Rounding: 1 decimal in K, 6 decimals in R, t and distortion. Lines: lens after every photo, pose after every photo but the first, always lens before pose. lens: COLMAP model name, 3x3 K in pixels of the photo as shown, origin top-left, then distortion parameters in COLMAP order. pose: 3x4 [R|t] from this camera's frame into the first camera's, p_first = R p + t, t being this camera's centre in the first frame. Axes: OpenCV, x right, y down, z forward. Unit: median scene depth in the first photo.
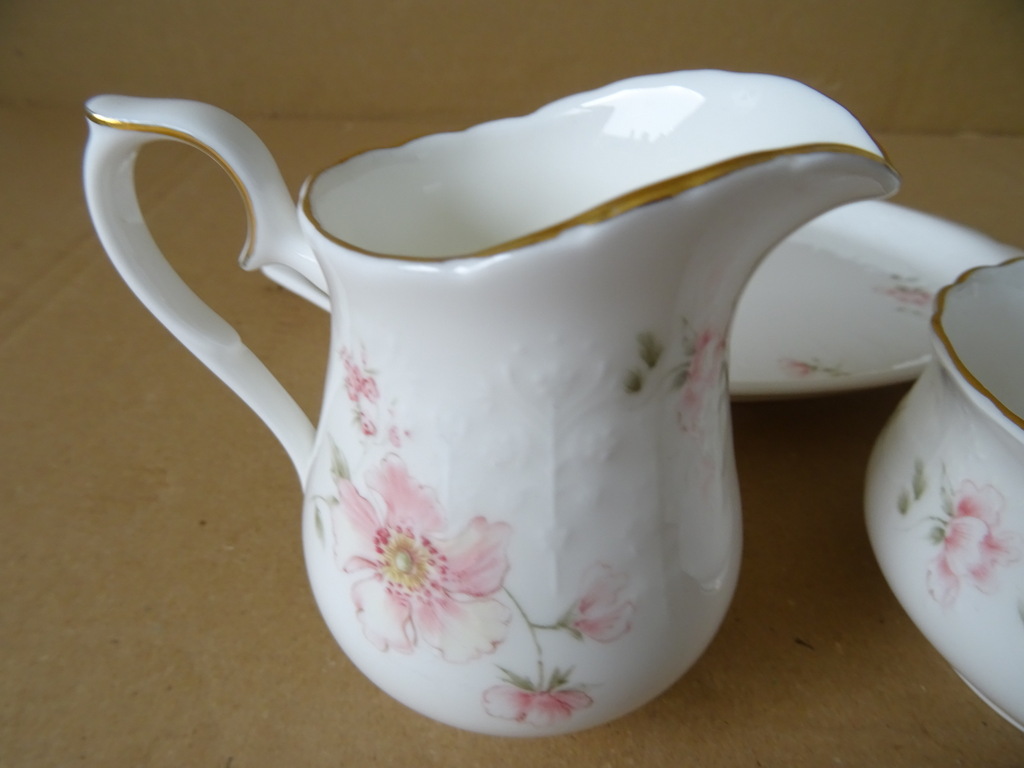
lens RADIAL K [[735.0, 0, 512.0], [0, 735.0, 384.0], [0, 0, 1]] dist [-0.005887, -0.004090]
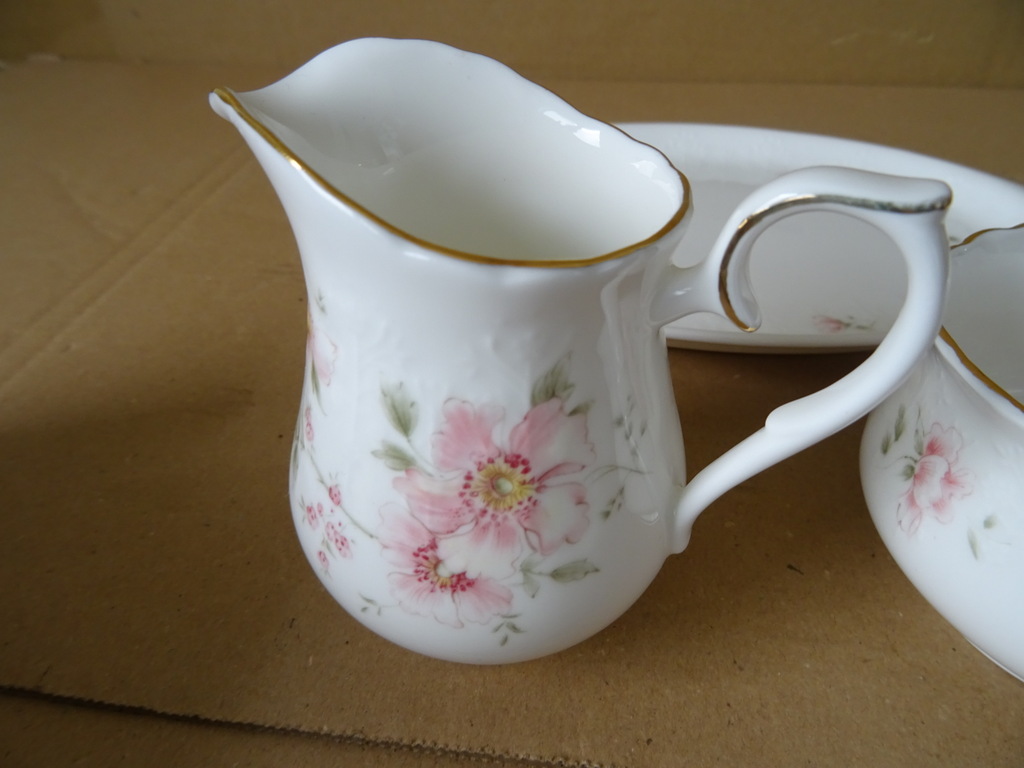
lens RADIAL K [[735.0, 0, 512.0], [0, 735.0, 384.0], [0, 0, 1]] dist [-0.005887, -0.004090]
pose [[0.992527, 0.045134, -0.113374, 0.097882], [-0.038444, 0.997426, 0.060521, 0.027430], [0.115813, -0.055710, 0.991707, -0.151115]]
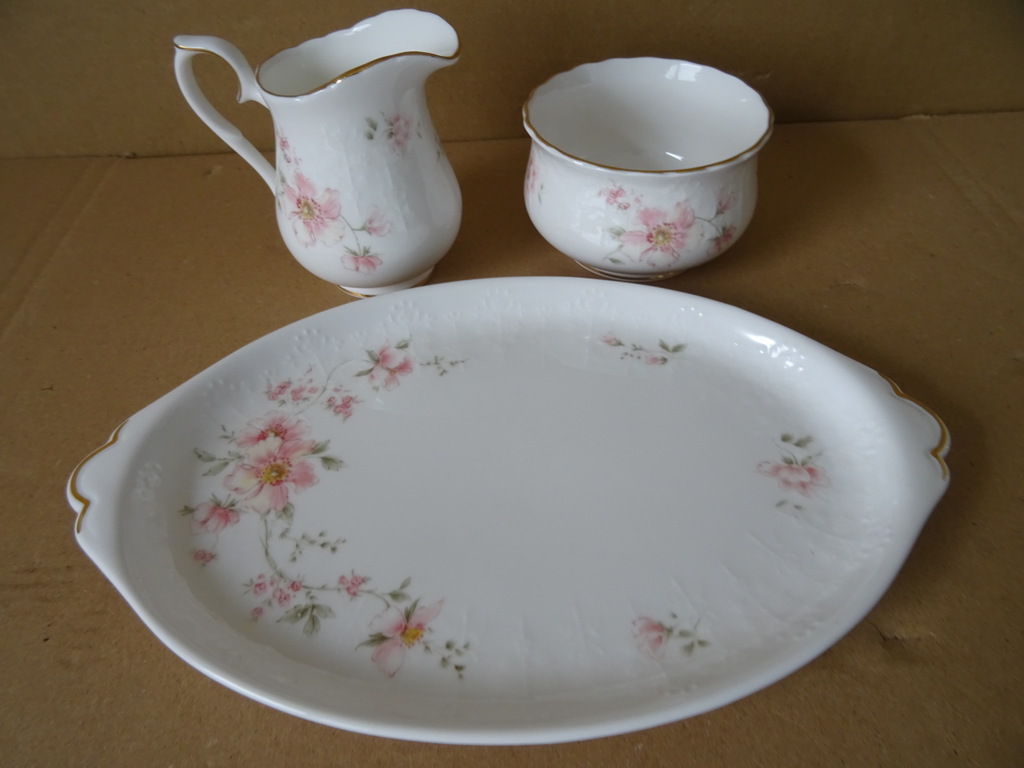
lens RADIAL K [[735.0, 0, 512.0], [0, 735.0, 384.0], [0, 0, 1]] dist [-0.005887, -0.004090]
pose [[0.998505, -0.034561, -0.042354, 0.739841], [0.043216, 0.973529, 0.224441, 0.297231], [0.033476, -0.225936, 0.973567, -1.879868]]
